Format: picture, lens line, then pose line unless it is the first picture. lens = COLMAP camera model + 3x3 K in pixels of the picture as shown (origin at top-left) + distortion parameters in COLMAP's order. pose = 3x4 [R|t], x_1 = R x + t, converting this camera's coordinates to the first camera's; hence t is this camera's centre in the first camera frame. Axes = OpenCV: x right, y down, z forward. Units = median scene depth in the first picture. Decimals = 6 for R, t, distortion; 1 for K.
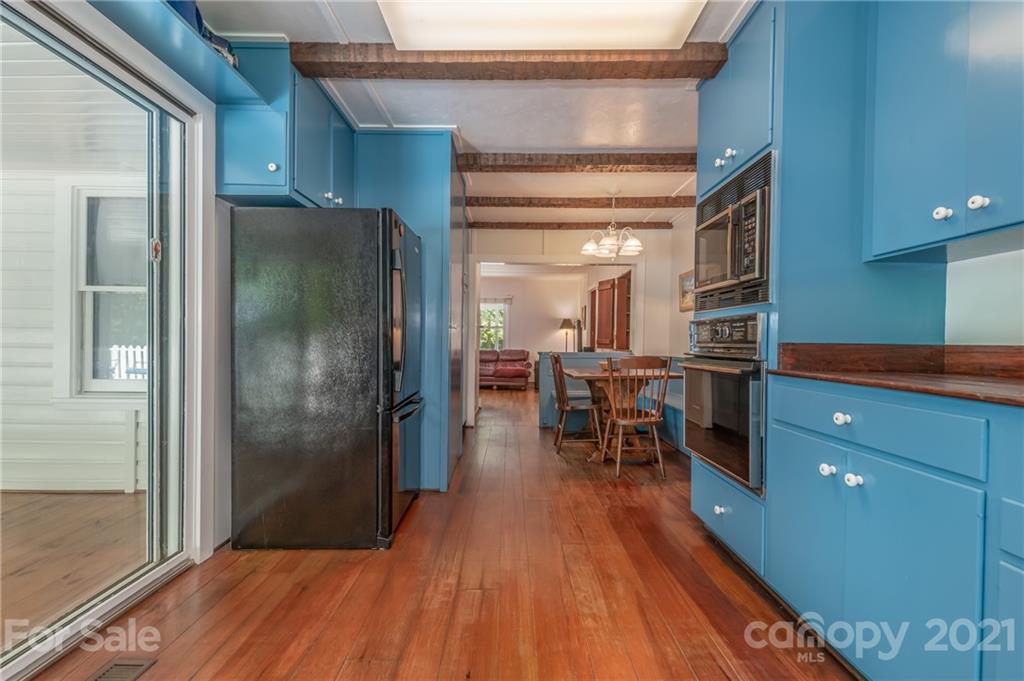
lens RADIAL K [[449.3, 0, 515.8], [0, 449.3, 344.7], [0, 0, 1]] dist [-0.002762, -0.000803]
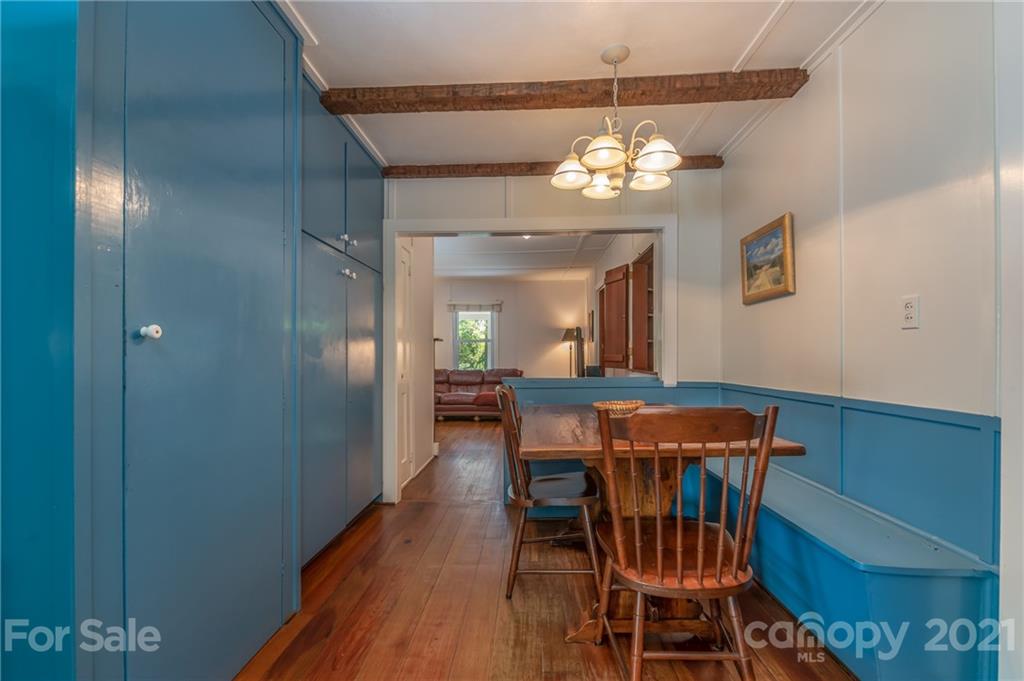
lens RADIAL K [[437.4, 0, 512.4], [0, 437.4, 343.3], [0, 0, 1]] dist [0.001656, -0.004854]
pose [[0.998132, -0.015574, -0.059074, 0.083316], [0.013290, 0.999156, -0.038857, -0.005618], [0.059629, 0.038000, 0.997497, 0.339639]]
